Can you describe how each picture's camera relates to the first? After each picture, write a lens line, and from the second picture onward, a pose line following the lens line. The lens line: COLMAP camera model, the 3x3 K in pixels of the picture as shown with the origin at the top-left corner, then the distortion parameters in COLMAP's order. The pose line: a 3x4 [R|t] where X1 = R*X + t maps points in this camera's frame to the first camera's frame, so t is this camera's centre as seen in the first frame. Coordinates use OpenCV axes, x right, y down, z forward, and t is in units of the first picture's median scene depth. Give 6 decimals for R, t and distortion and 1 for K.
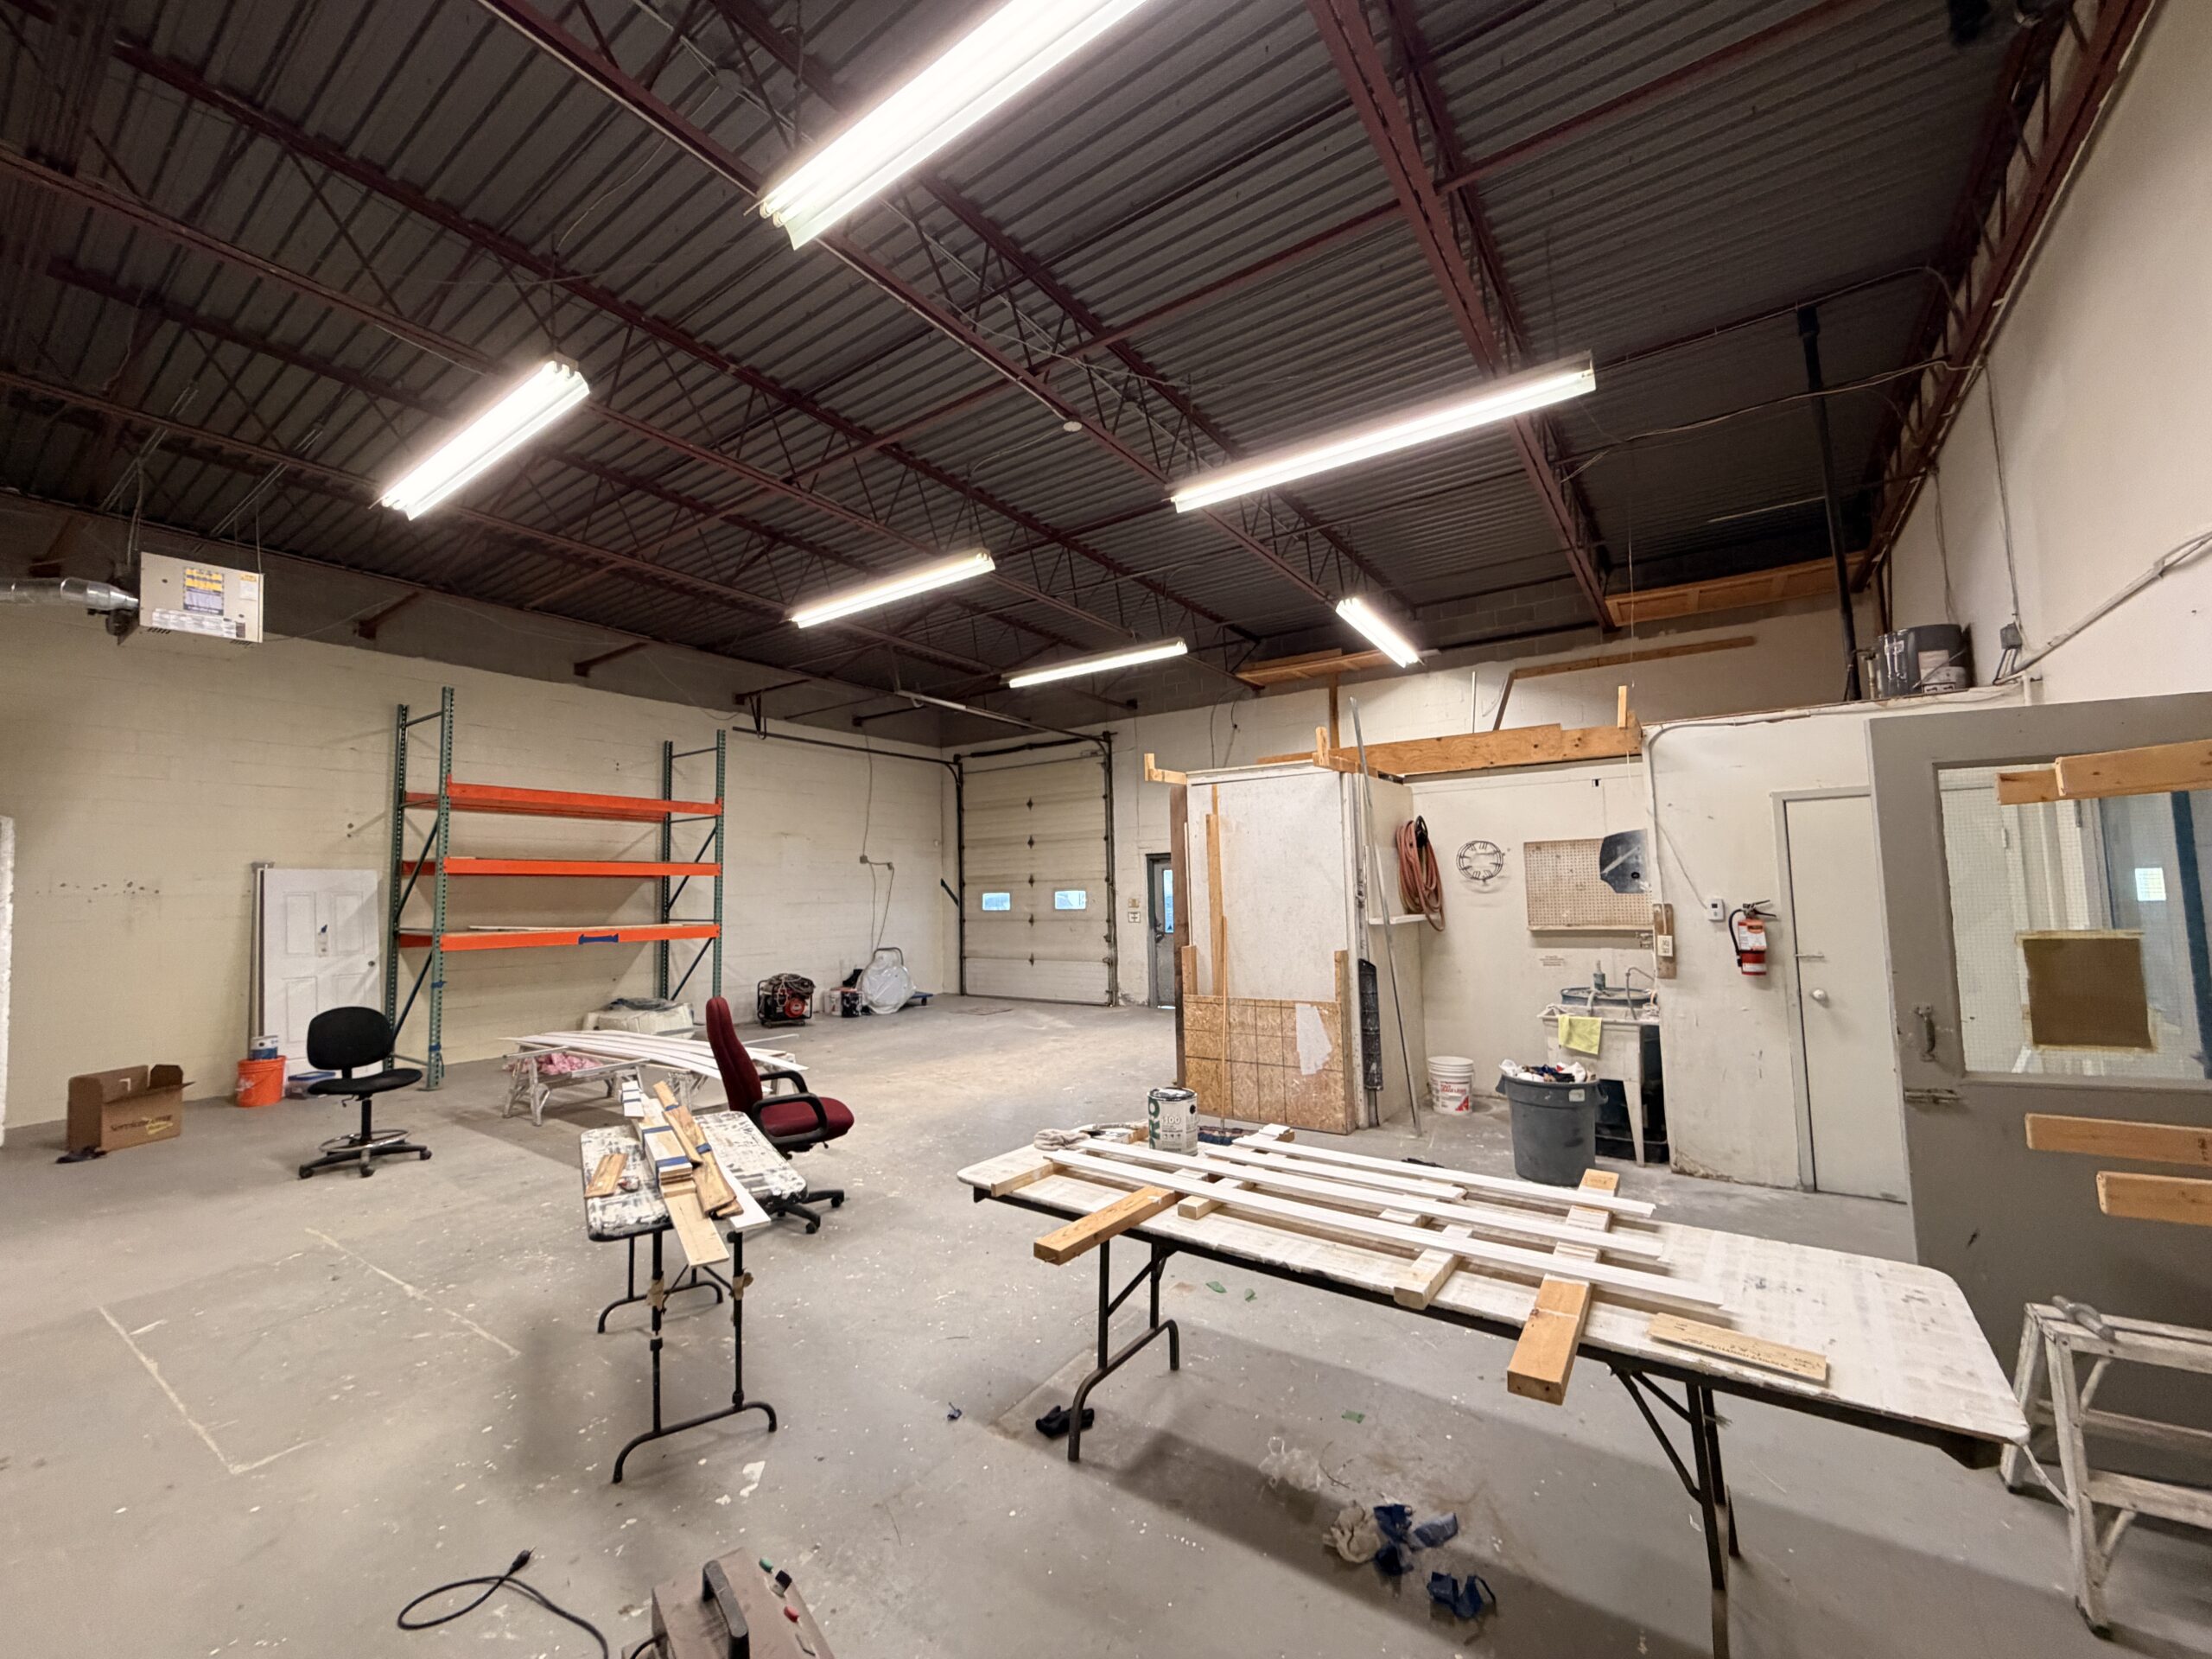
lens RADIAL K [[891.4, 0, 1107.6], [0, 891.4, 812.4], [0, 0, 1]] dist [-0.002073, -0.000126]
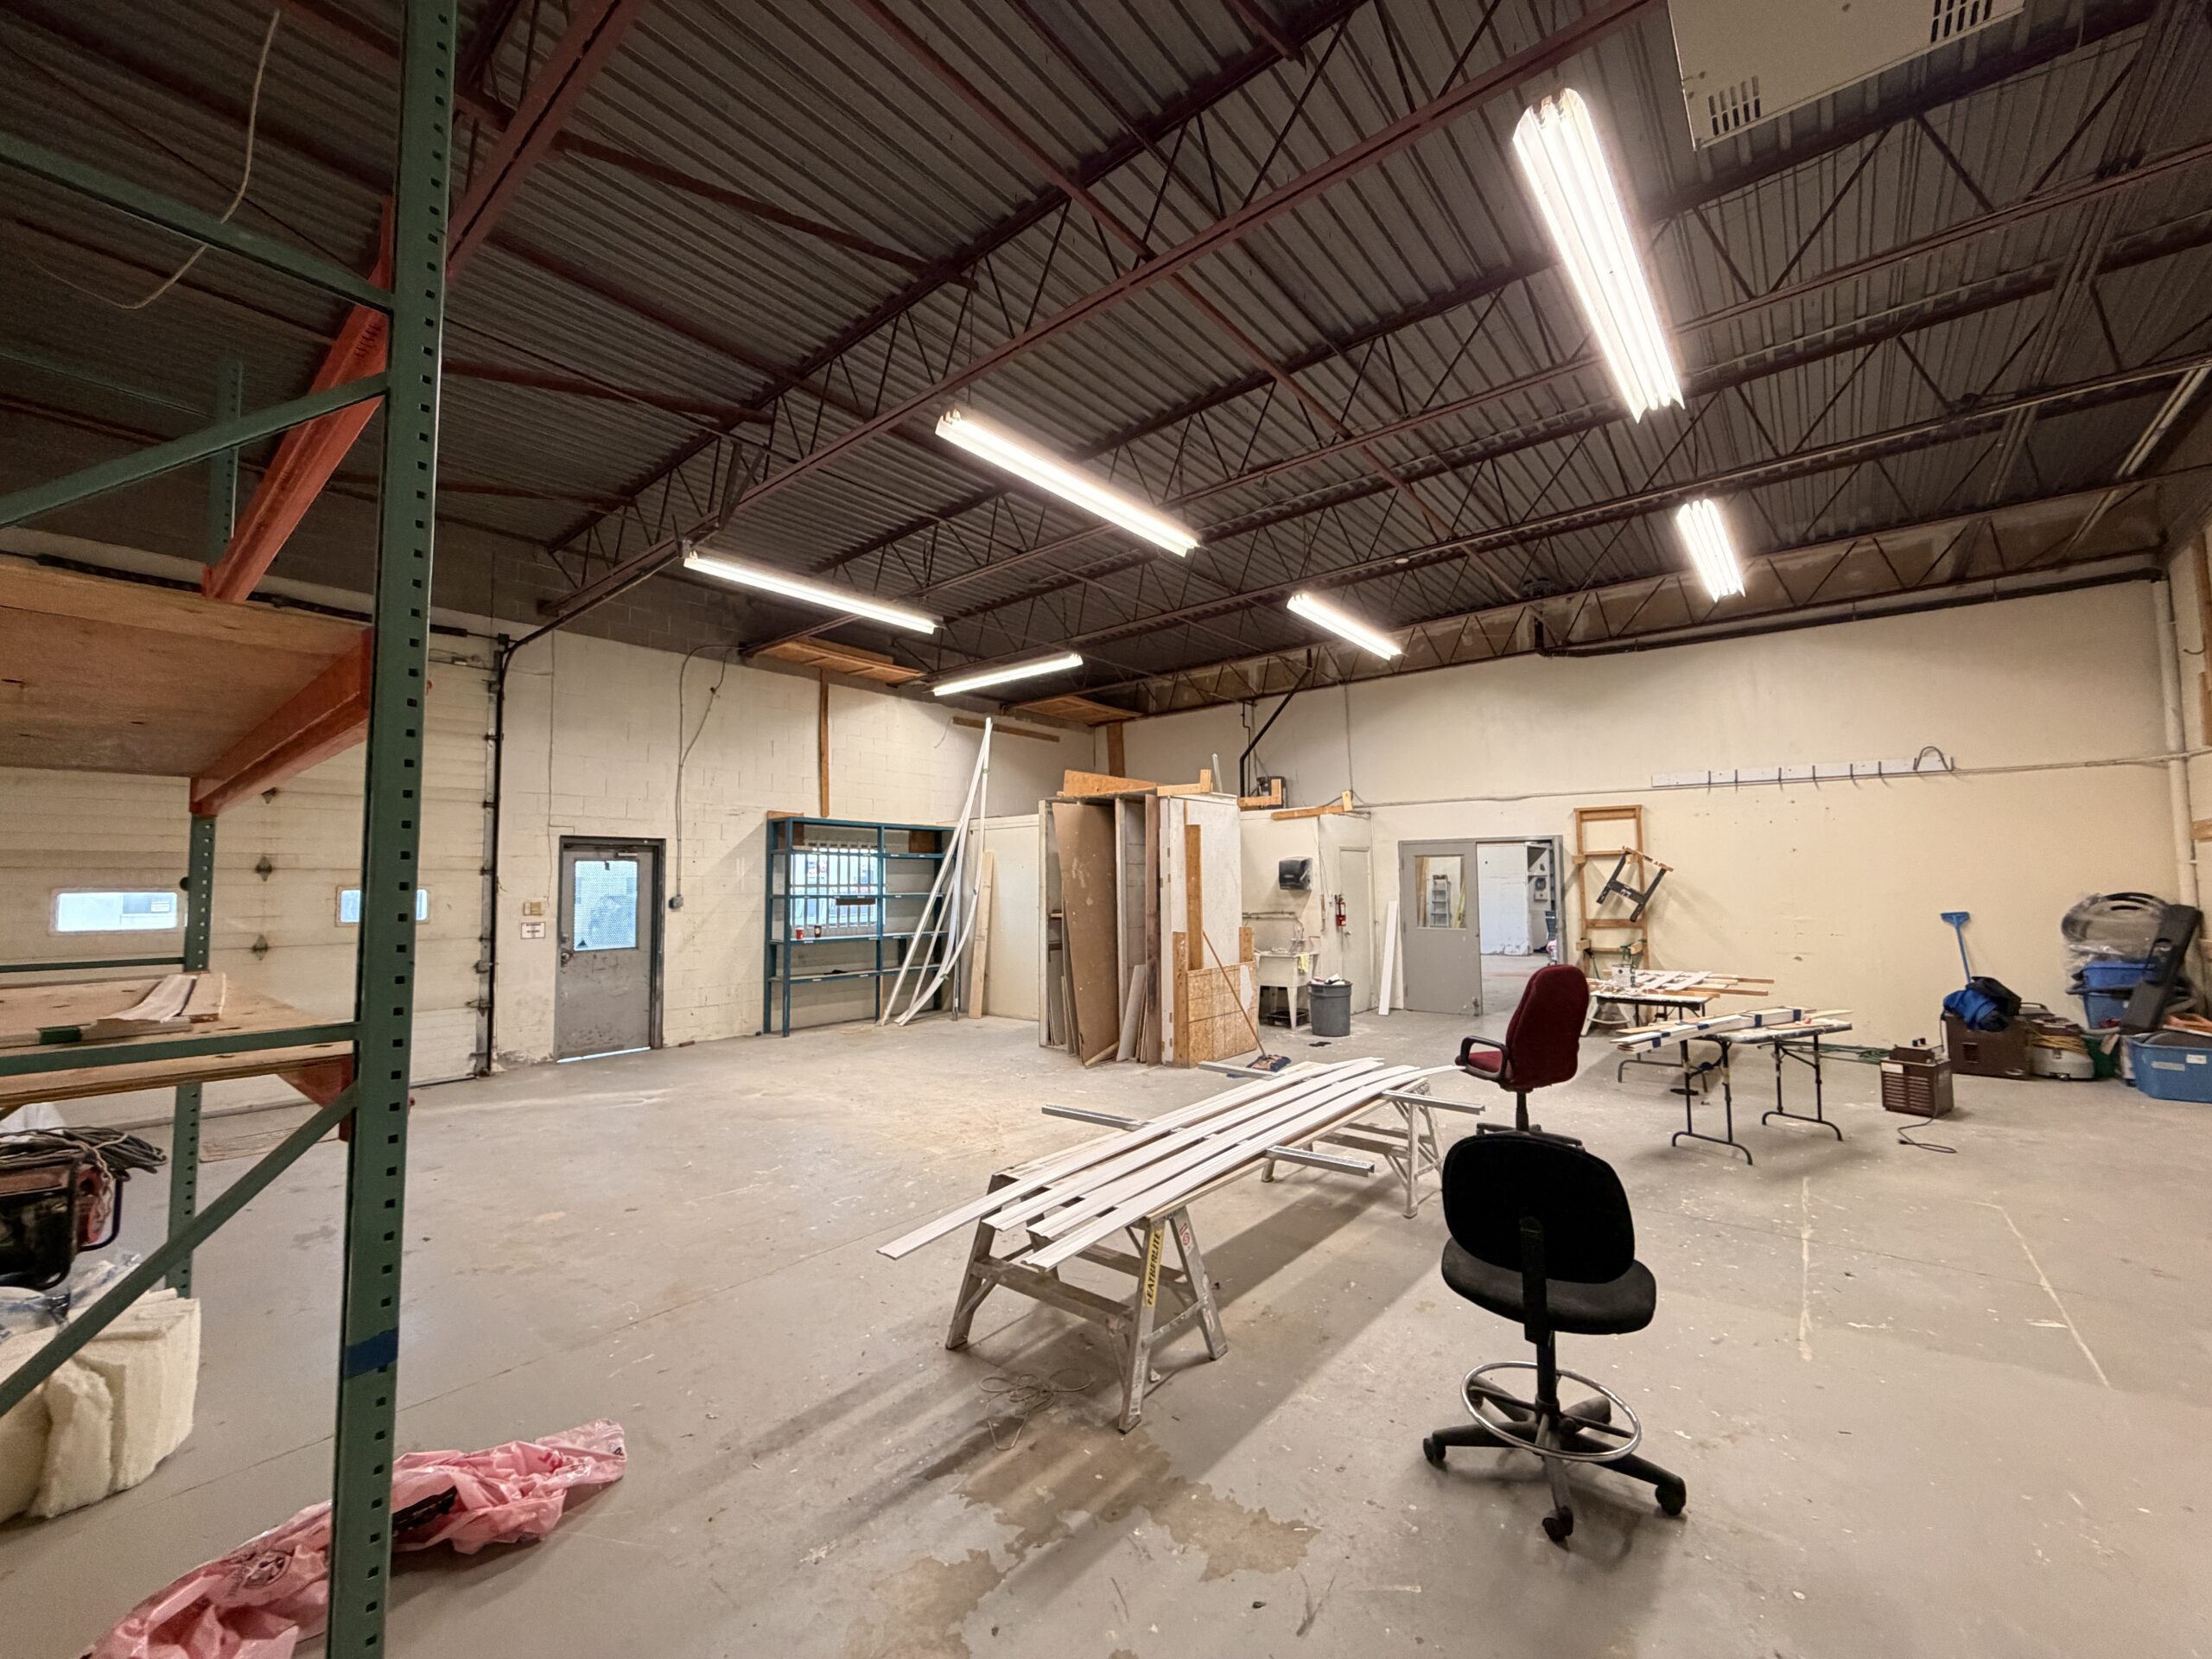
lens RADIAL K [[882.7, 0, 1106.0], [0, 882.7, 829.5], [0, 0, 1]] dist [0.023479, -0.000129]
pose [[0.064986, 0.081611, 0.994543, -0.591611], [-0.086432, 0.993365, -0.075867, 0.057336], [-0.994136, -0.081030, 0.071608, 0.541272]]
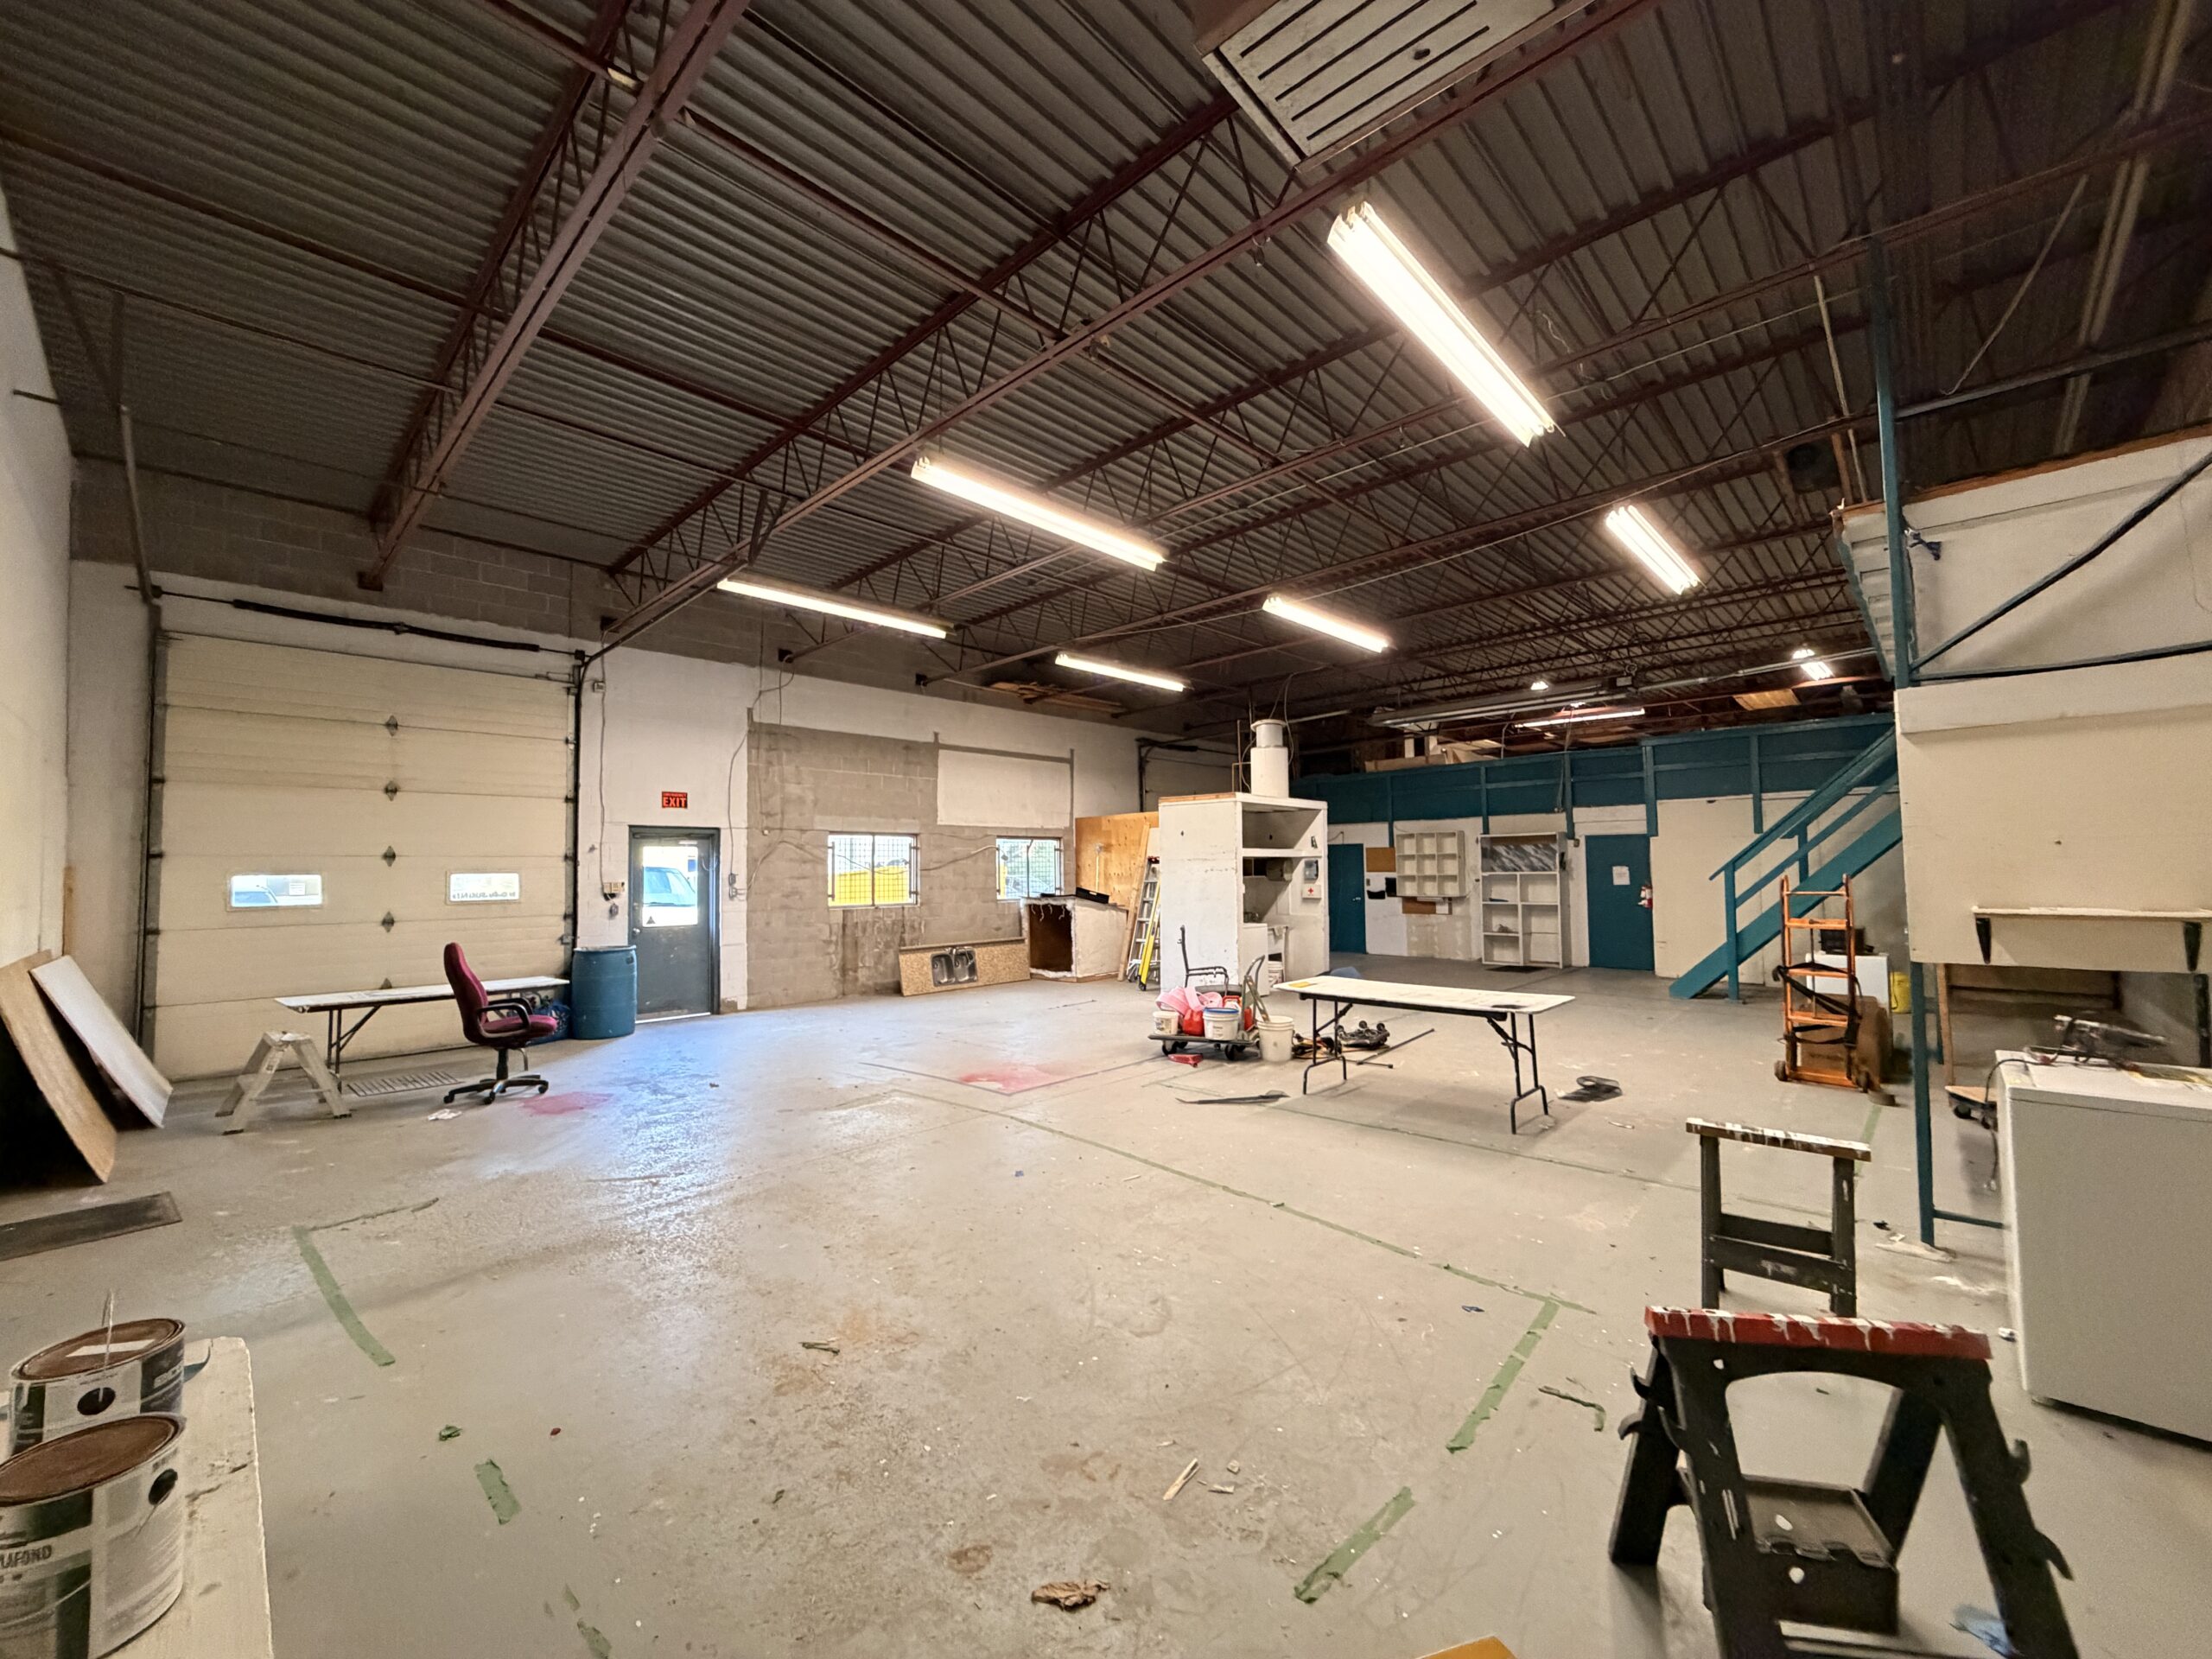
lens RADIAL K [[879.9, 0, 1117.8], [0, 879.9, 833.4], [0, 0, 1]] dist [-0.000465, 0.000091]
pose [[0.140860, 0.055617, 0.988466, -0.635944], [-0.082291, 0.995624, -0.044293, 0.051951], [-0.986604, -0.075102, 0.144820, 0.477167]]
